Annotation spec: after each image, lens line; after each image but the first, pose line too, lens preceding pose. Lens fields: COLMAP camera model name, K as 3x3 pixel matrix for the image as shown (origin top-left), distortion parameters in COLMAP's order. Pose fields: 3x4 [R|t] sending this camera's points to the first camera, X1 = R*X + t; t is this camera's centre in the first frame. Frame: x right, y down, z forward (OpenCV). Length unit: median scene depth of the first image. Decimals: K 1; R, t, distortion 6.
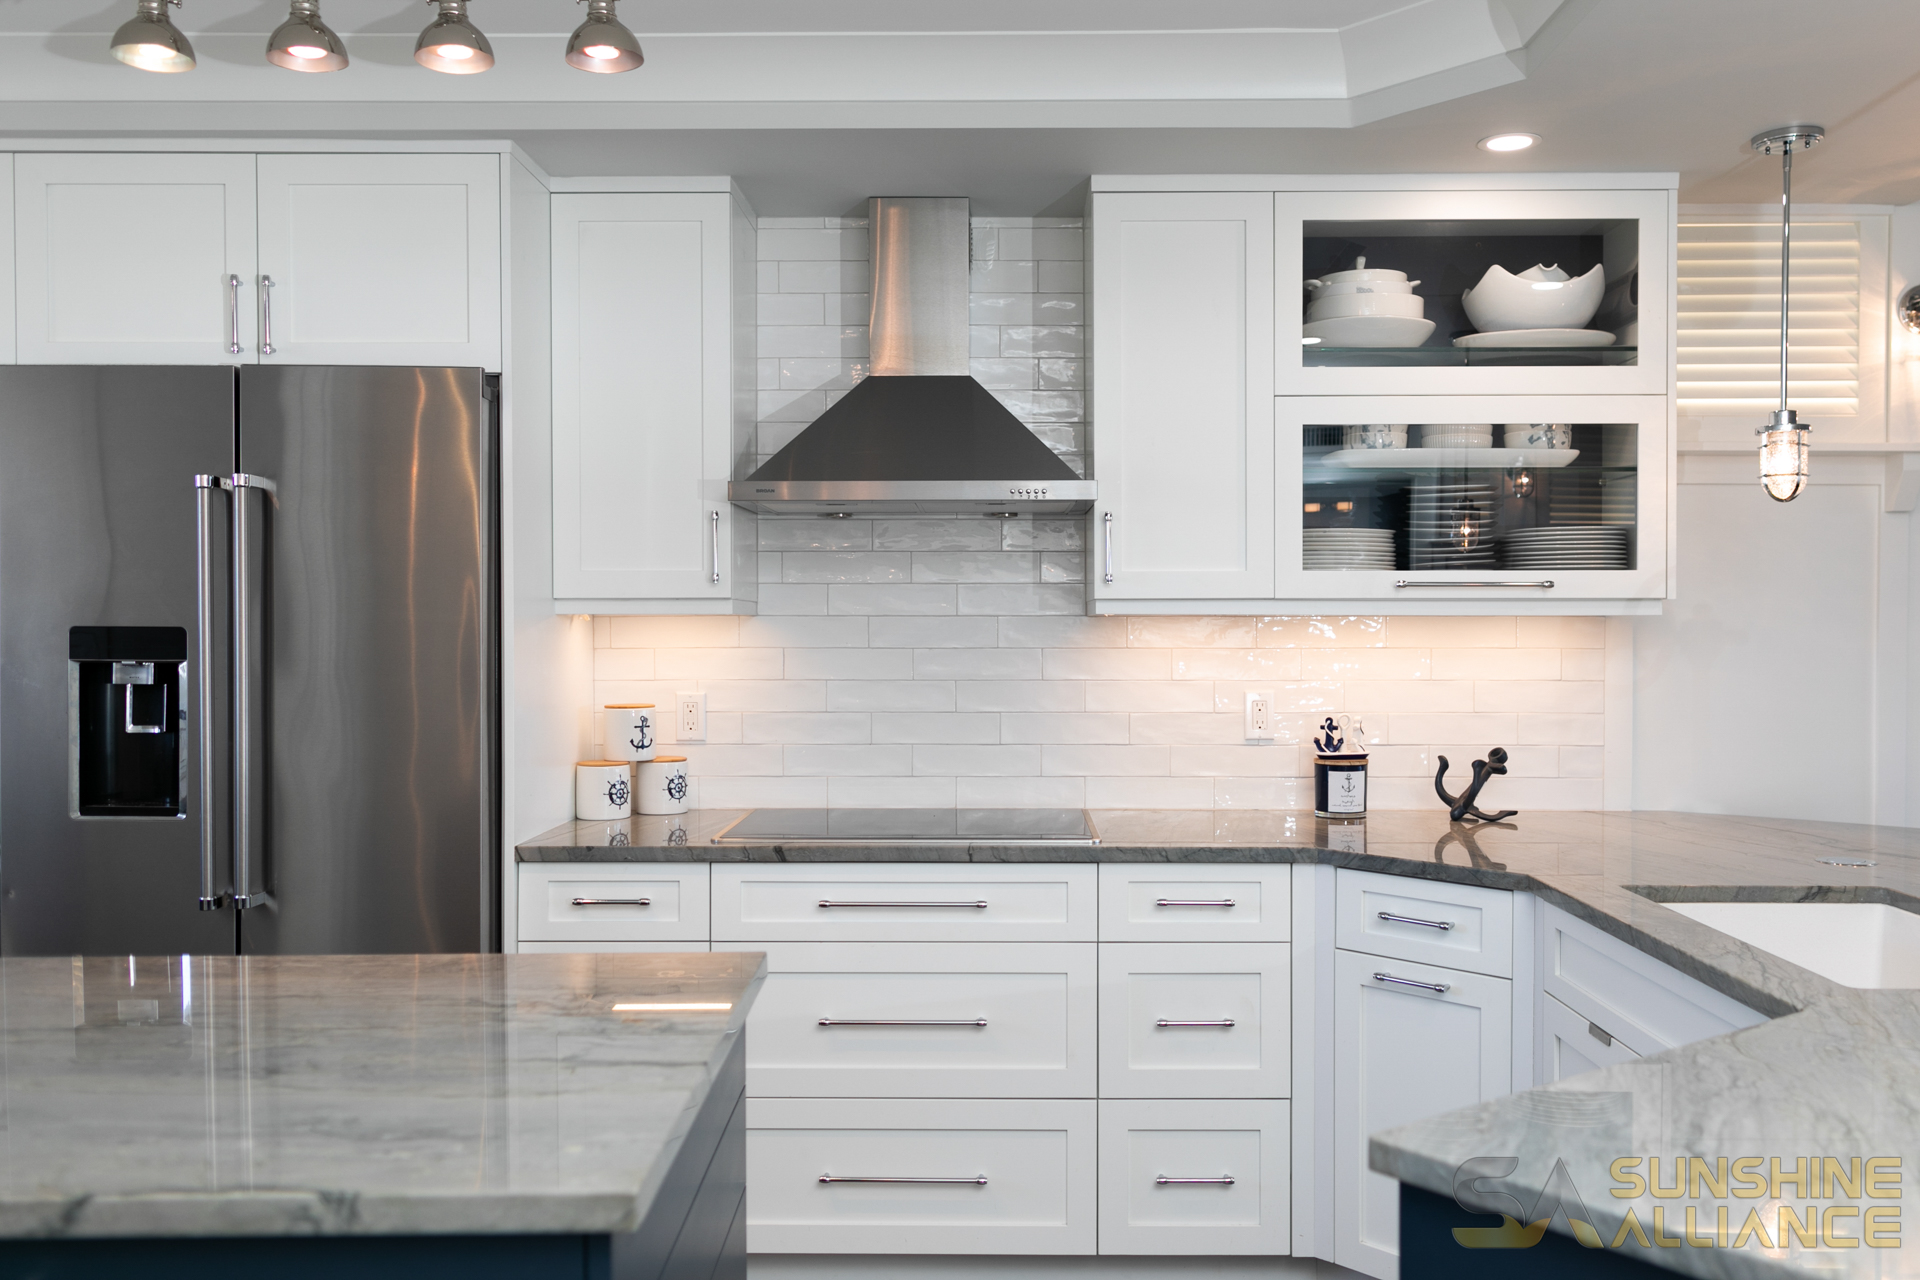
lens RADIAL K [[1604.7, 0, 999.9], [0, 1604.7, 667.1], [0, 0, 1]] dist [0.005188, 0.003969]
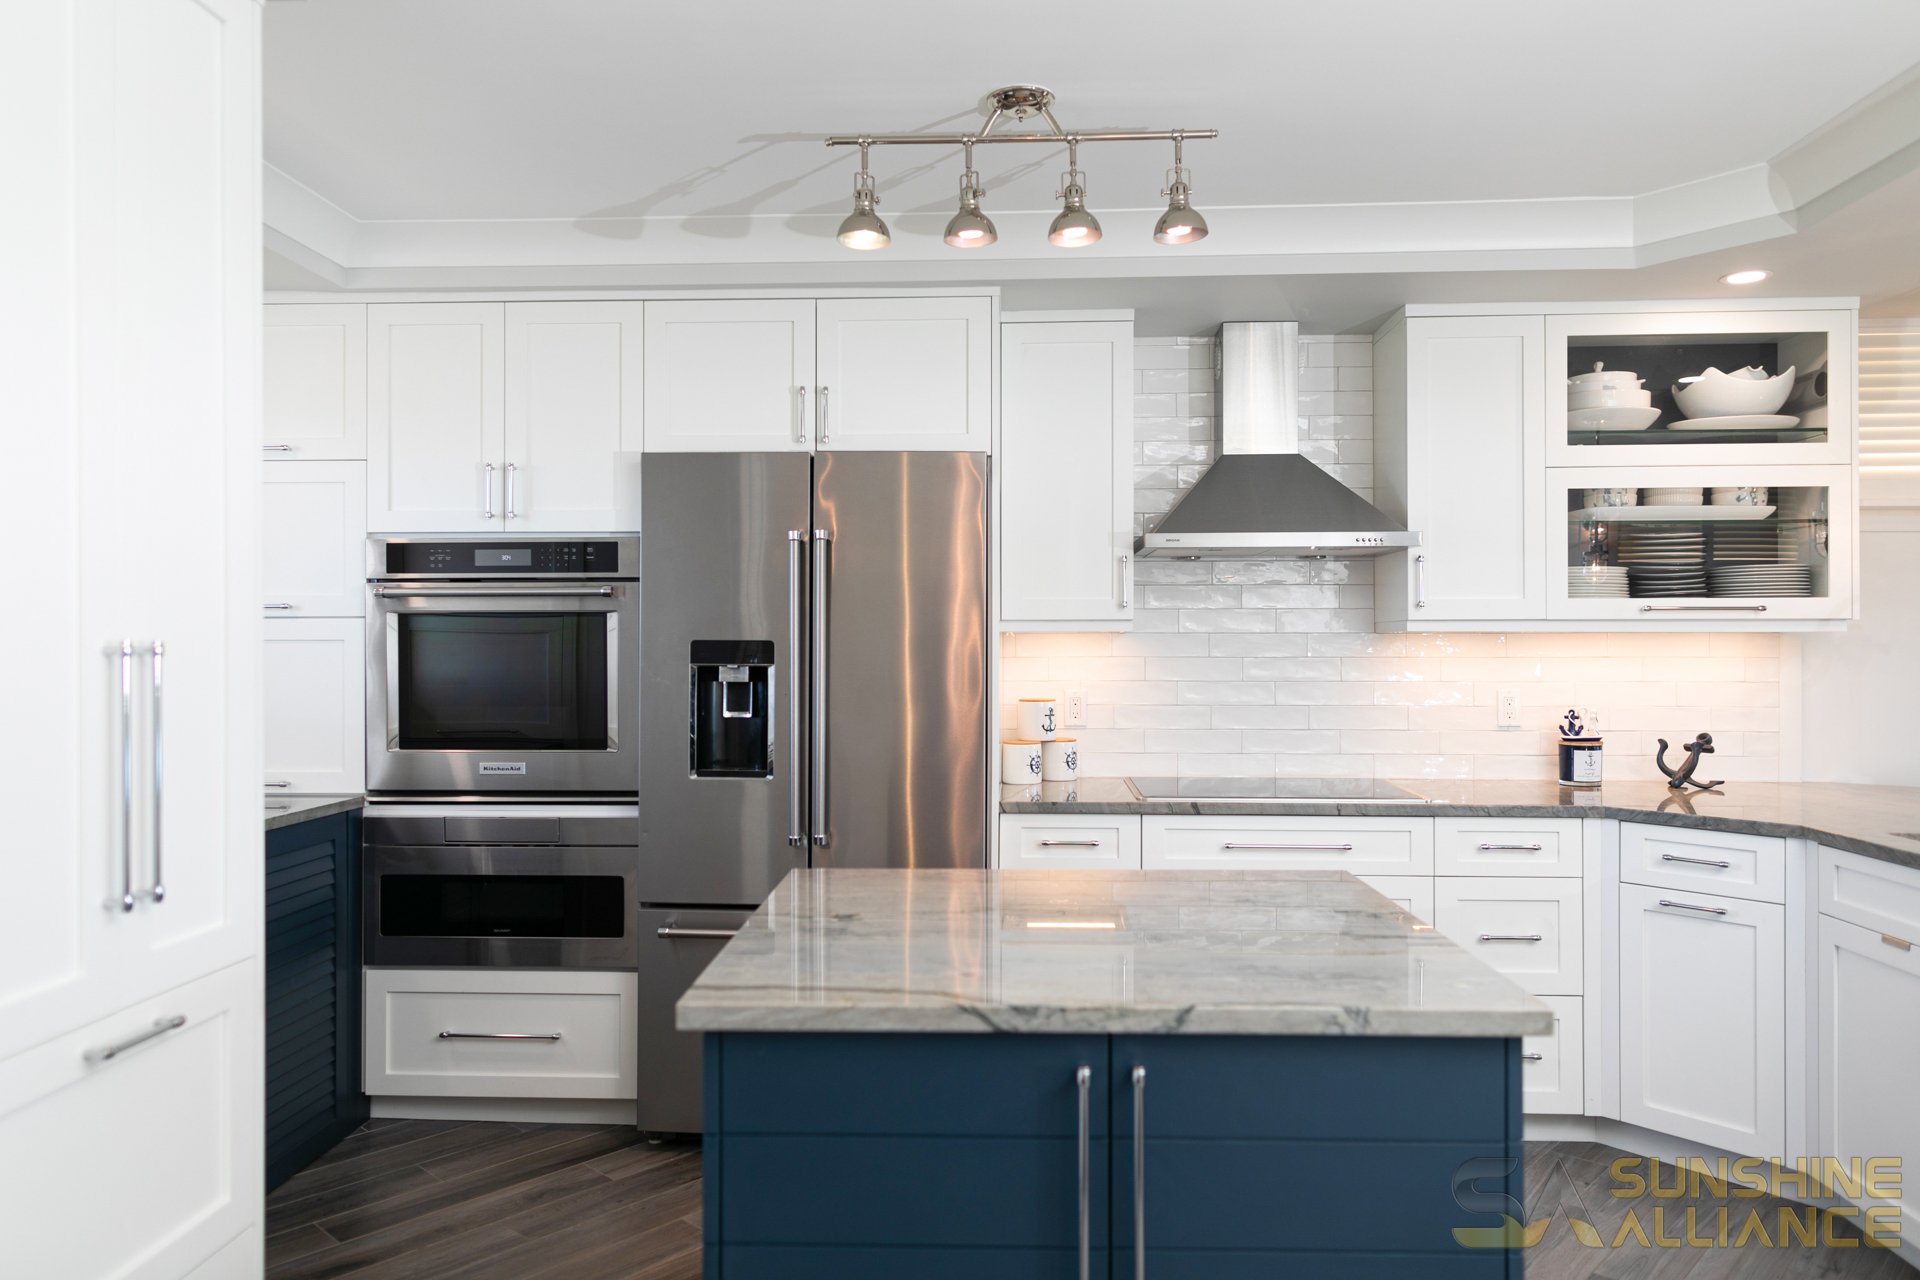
lens RADIAL K [[1278.6, 0, 979.2], [0, 1278.6, 645.2], [0, 0, 1]] dist [0.007042, -0.001961]
pose [[0.998886, -0.000454, -0.047196, -0.248453], [-0.000765, 0.999667, -0.025803, 0.006553], [0.047192, 0.025811, 0.998552, -0.079296]]
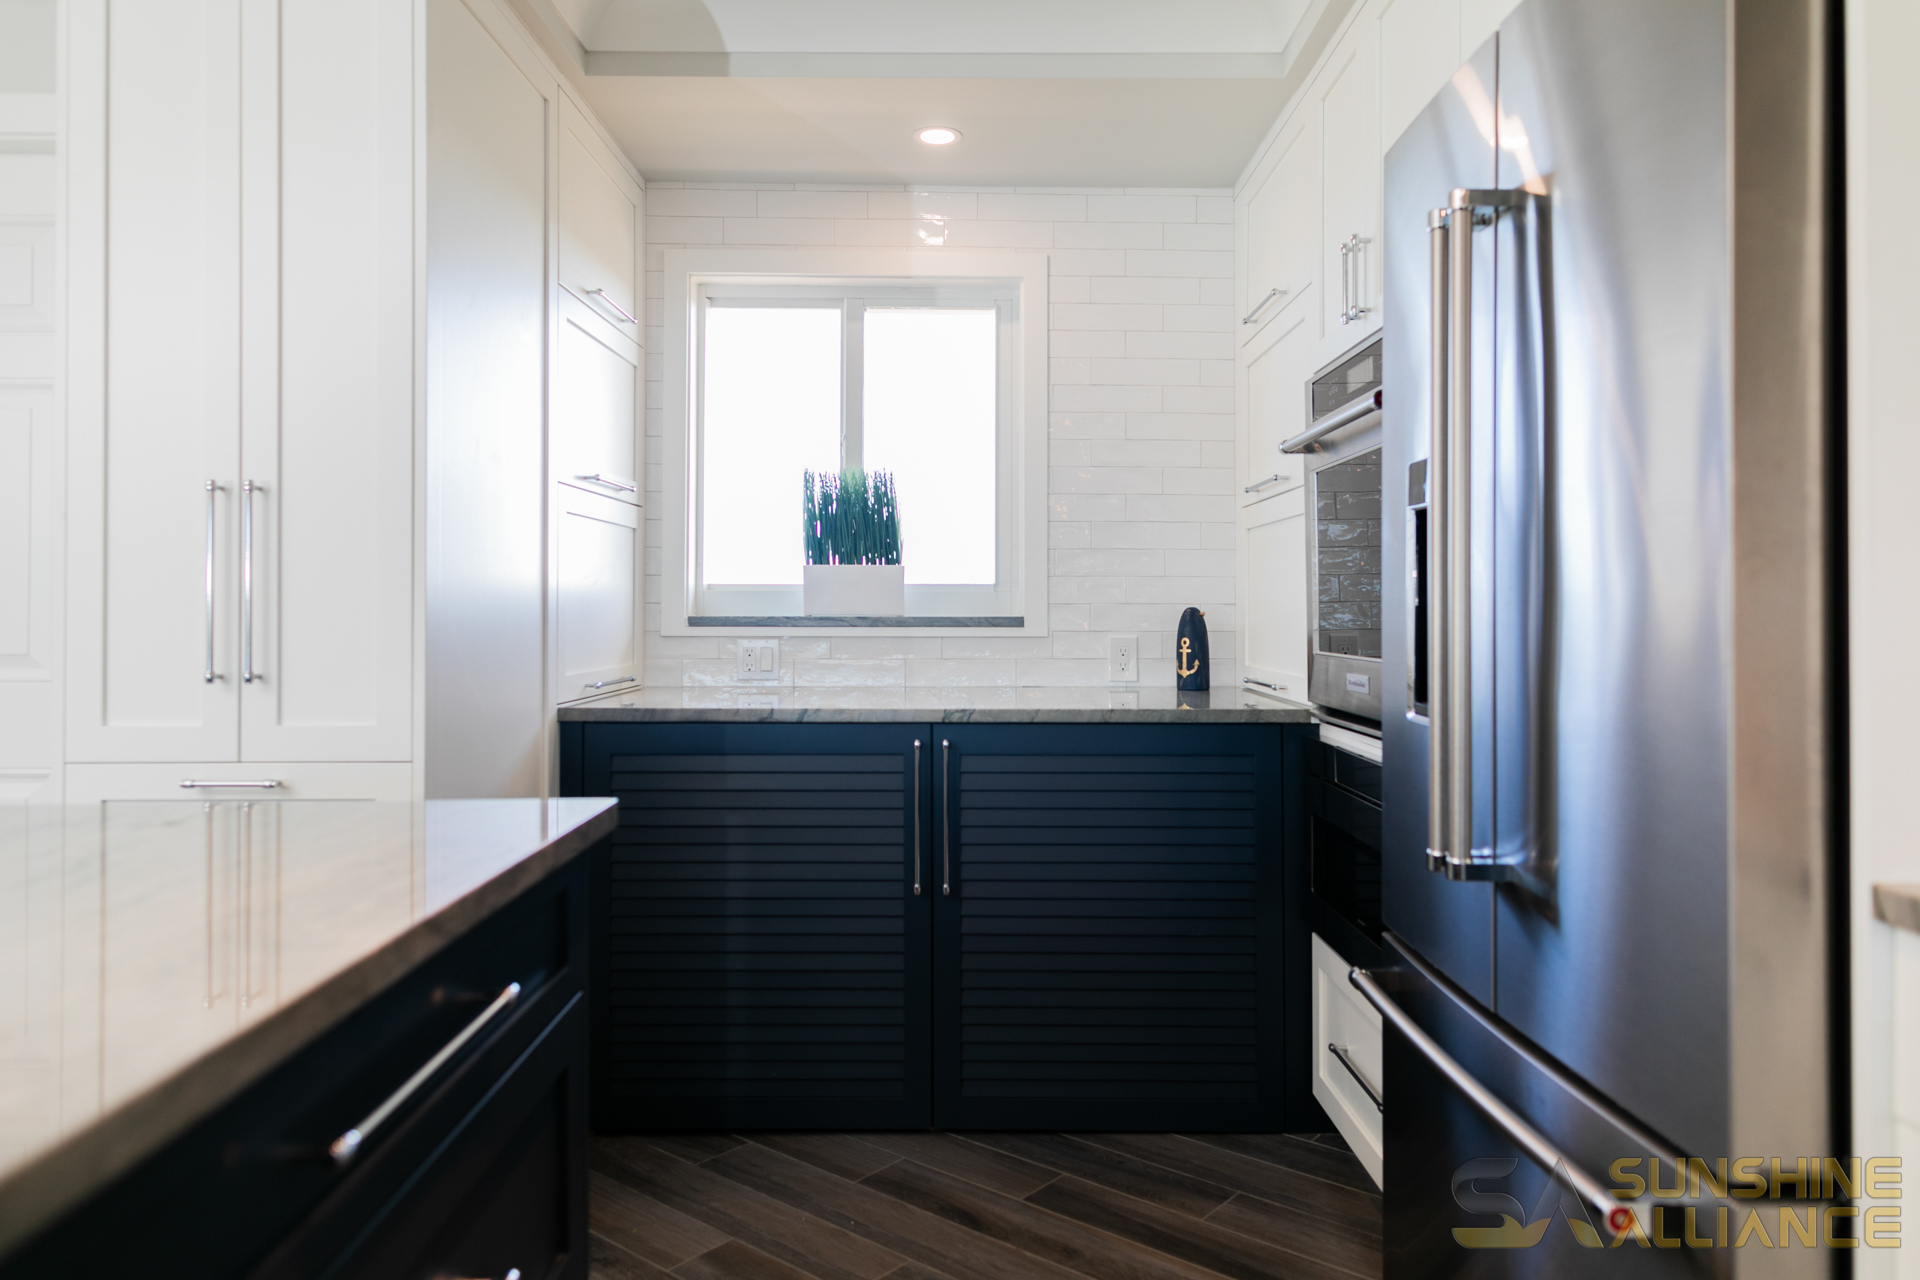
lens RADIAL K [[1278.6, 0, 956.3], [0, 1278.6, 570.2], [0, 0, 1]] dist [0.007042, -0.001961]
pose [[-0.016479, -0.030835, -0.999389, 0.030078], [-0.030178, 0.999084, -0.030328, 0.043590], [0.999409, 0.029660, -0.017394, 0.713766]]
